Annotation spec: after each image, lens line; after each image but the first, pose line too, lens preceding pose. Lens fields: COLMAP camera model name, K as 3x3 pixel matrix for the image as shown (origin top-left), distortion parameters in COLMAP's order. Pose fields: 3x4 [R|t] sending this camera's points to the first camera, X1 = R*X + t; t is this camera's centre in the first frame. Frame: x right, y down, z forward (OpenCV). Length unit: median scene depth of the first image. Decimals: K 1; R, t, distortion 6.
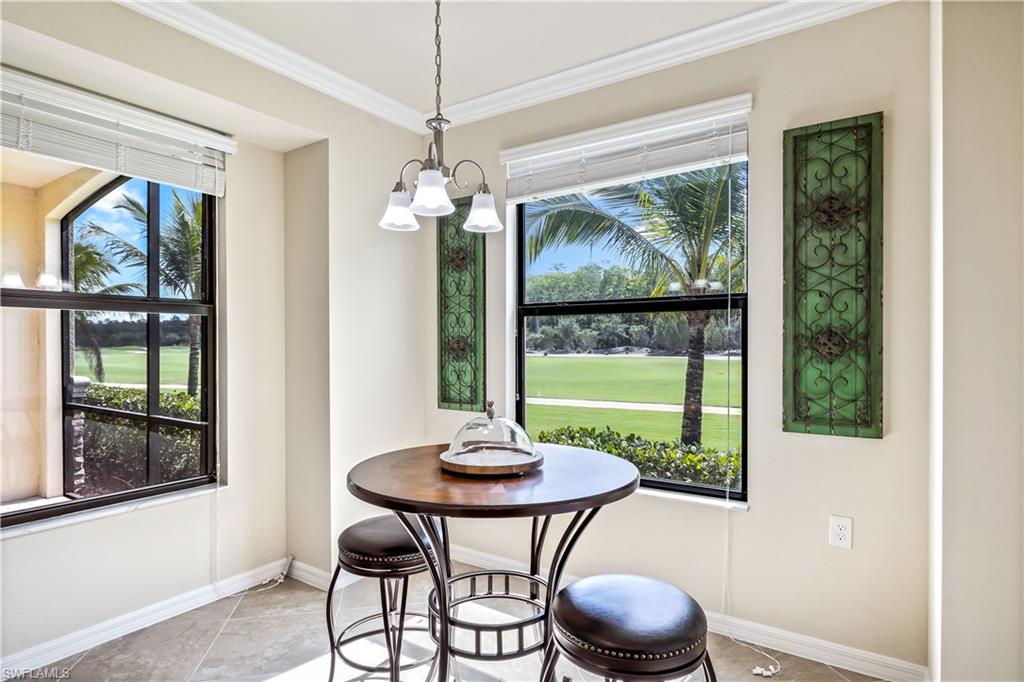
lens RADIAL K [[556.8, 0, 506.9], [0, 556.8, 343.2], [0, 0, 1]] dist [-0.000791, 0.000196]
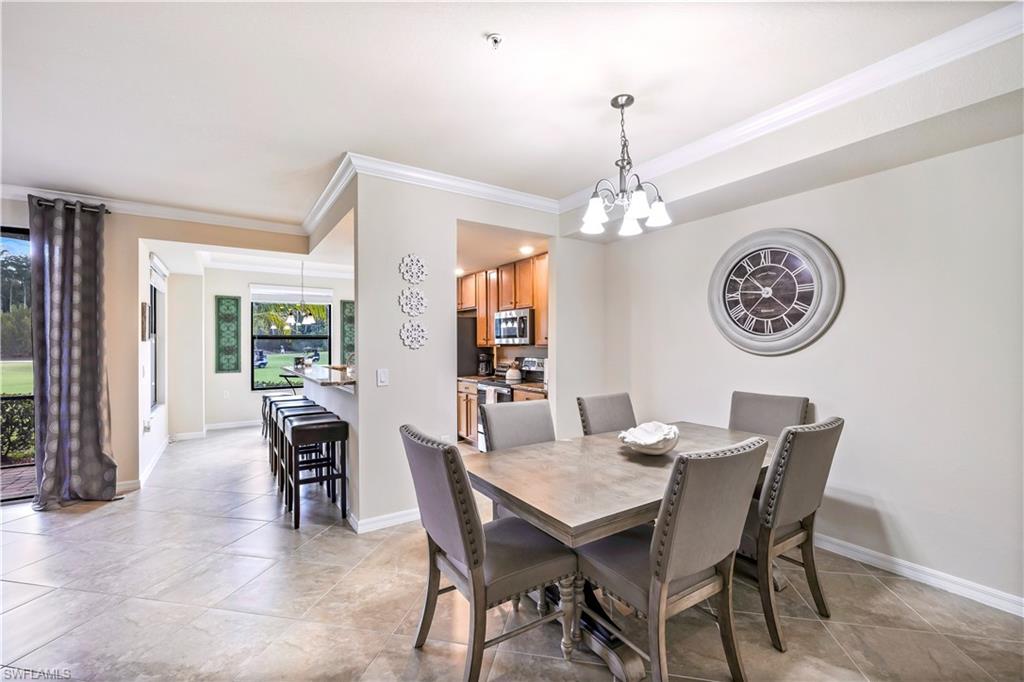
lens RADIAL K [[433.8, 0, 510.9], [0, 433.8, 344.7], [0, 0, 1]] dist [0.000880, -0.000105]
pose [[0.379451, -0.000606, 0.925212, -2.056948], [0.002191, 0.999998, -0.000243, -0.021130], [-0.925209, 0.002119, 0.379451, -1.473480]]
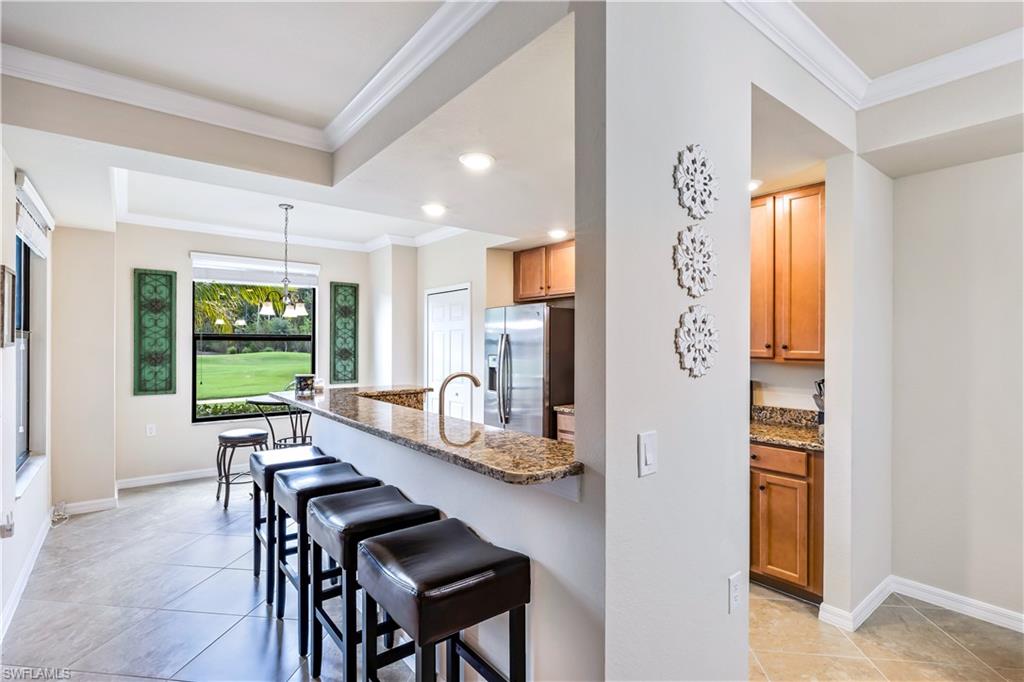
lens RADIAL K [[495.2, 0, 517.9], [0, 495.2, 344.5], [0, 0, 1]] dist [-0.011919, -0.000148]
pose [[0.292442, 0.002305, 0.956280, -1.599040], [-0.004036, 0.999991, -0.001176, -0.048571], [-0.956275, -0.003515, 0.292449, -0.659340]]
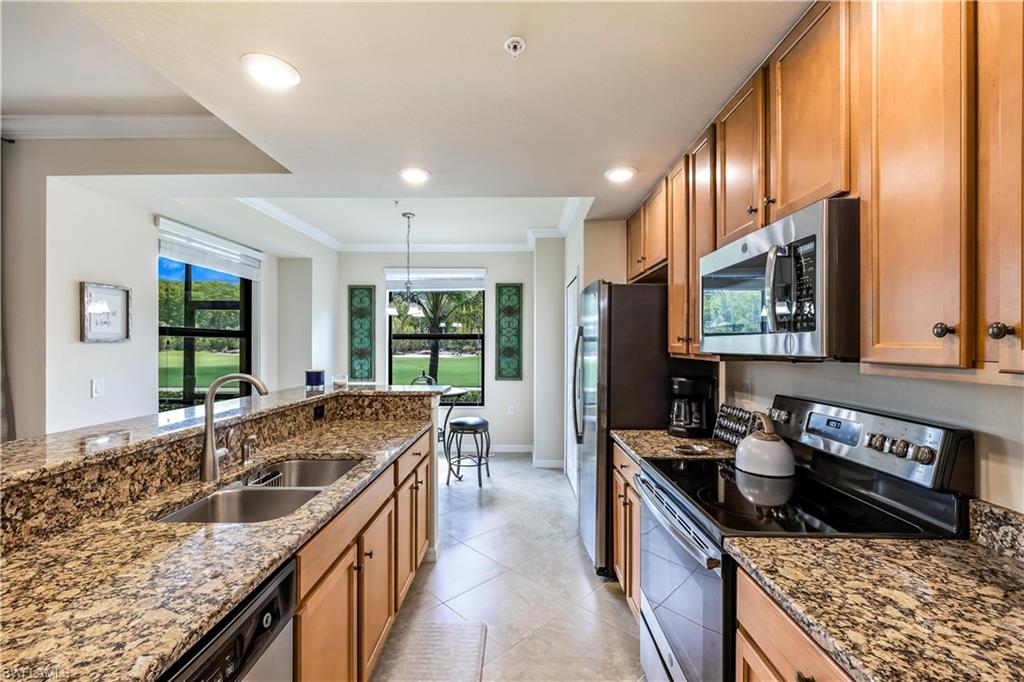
lens RADIAL K [[433.8, 0, 510.9], [0, 433.8, 344.7], [0, 0, 1]] dist [0.000880, -0.000105]
pose [[0.835005, 0.003683, 0.550229, -0.710737], [-0.004206, 0.999991, -0.000311, -0.037227], [-0.550226, -0.002055, 0.835014, -0.992461]]
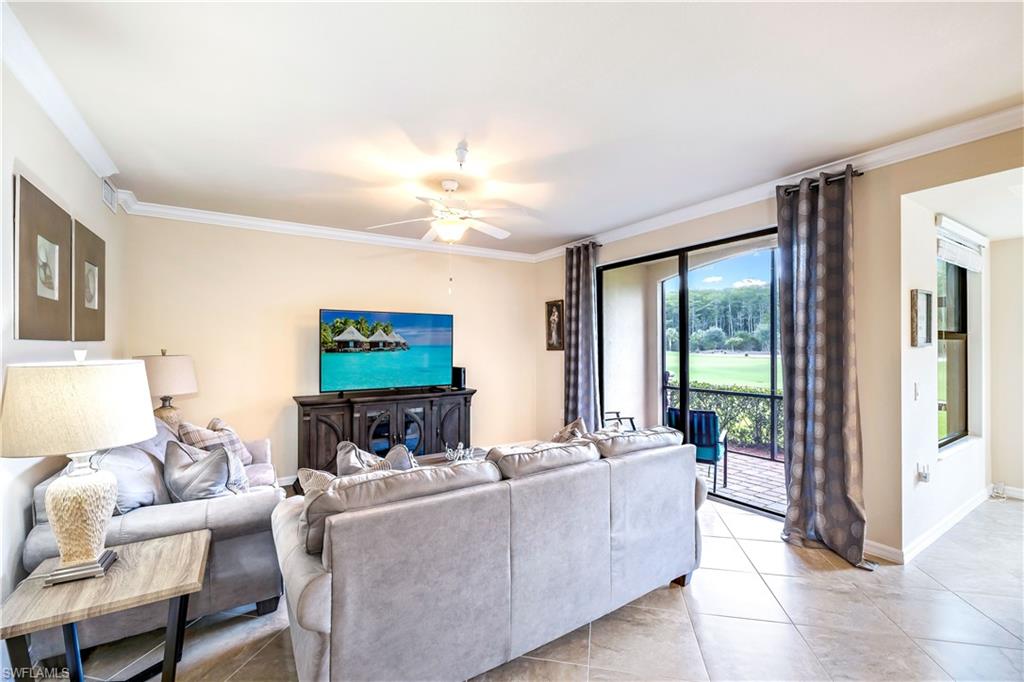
lens RADIAL K [[433.8, 0, 510.9], [0, 433.8, 344.7], [0, 0, 1]] dist [0.000880, -0.000105]
pose [[0.923483, -0.003487, -0.383624, -1.567315], [0.002796, 0.999993, -0.002359, -0.044702], [0.383630, 0.001105, 0.923486, -0.961575]]
